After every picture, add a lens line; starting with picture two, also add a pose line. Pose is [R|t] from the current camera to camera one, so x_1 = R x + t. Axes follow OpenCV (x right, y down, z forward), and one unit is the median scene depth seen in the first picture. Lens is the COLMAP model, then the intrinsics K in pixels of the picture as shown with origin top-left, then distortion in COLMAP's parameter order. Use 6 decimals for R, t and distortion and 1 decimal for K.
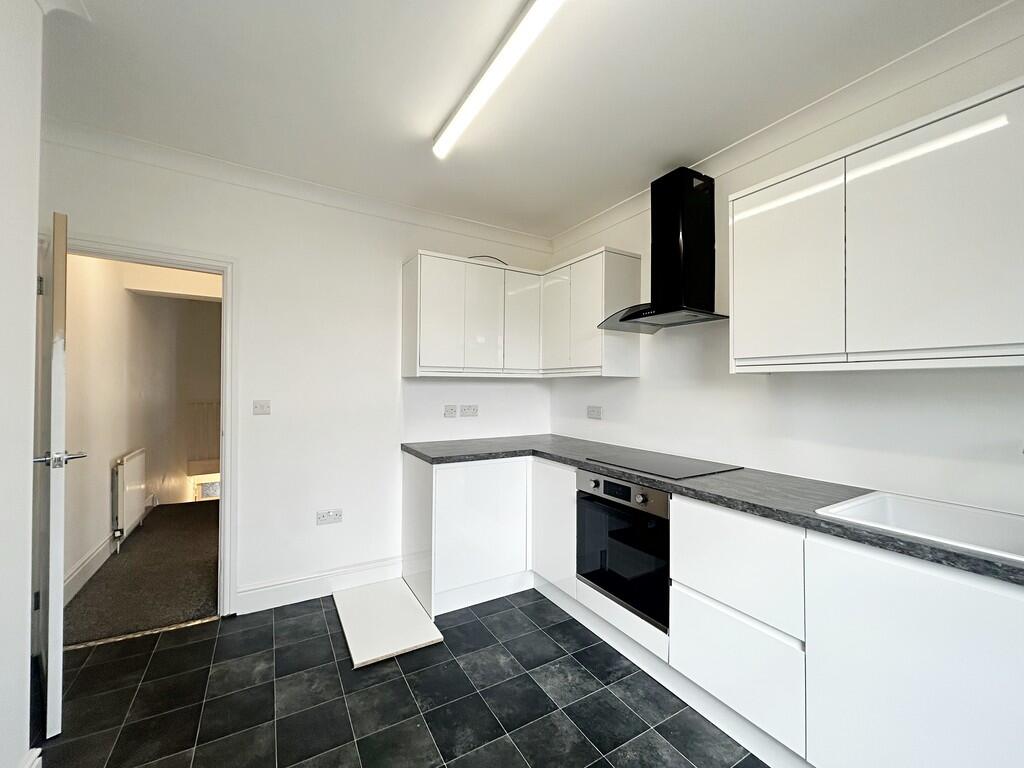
lens RADIAL K [[410.0, 0, 507.2], [0, 410.0, 382.2], [0, 0, 1]] dist [0.003256, 0.000037]
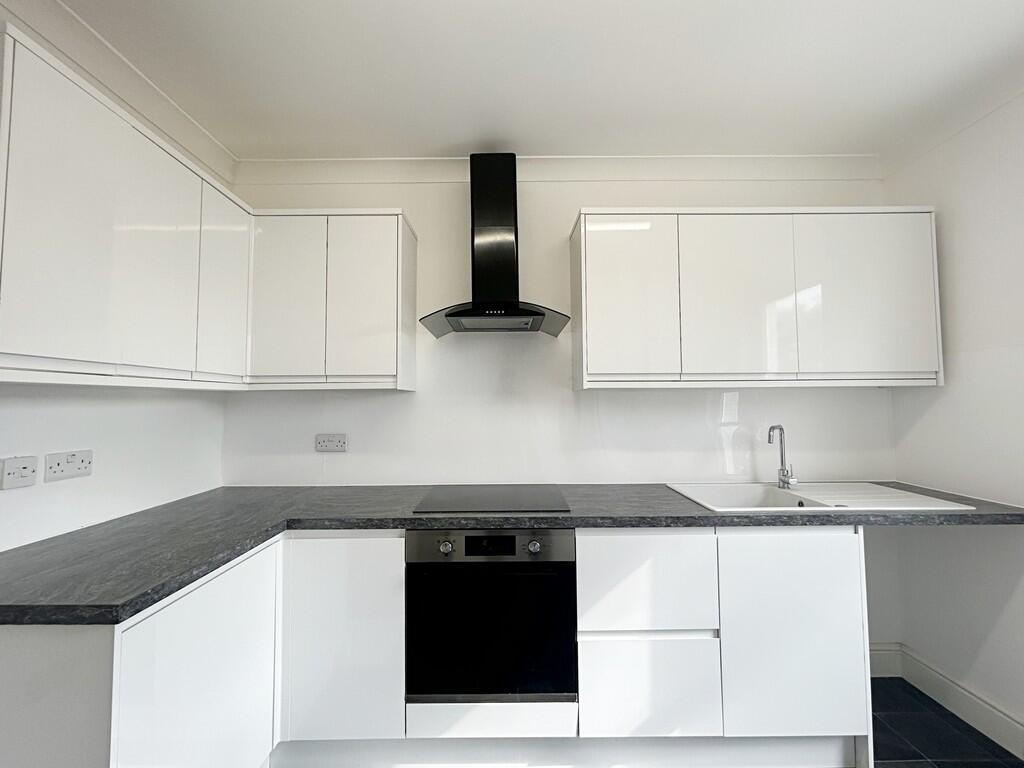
lens RADIAL K [[410.0, 0, 511.1], [0, 410.0, 389.4], [0, 0, 1]] dist [0.003256, 0.000037]
pose [[0.502848, 0.020355, 0.864135, -0.338425], [0.001251, 0.999705, -0.024276, 0.003618], [-0.864374, 0.013288, 0.502674, 0.575605]]
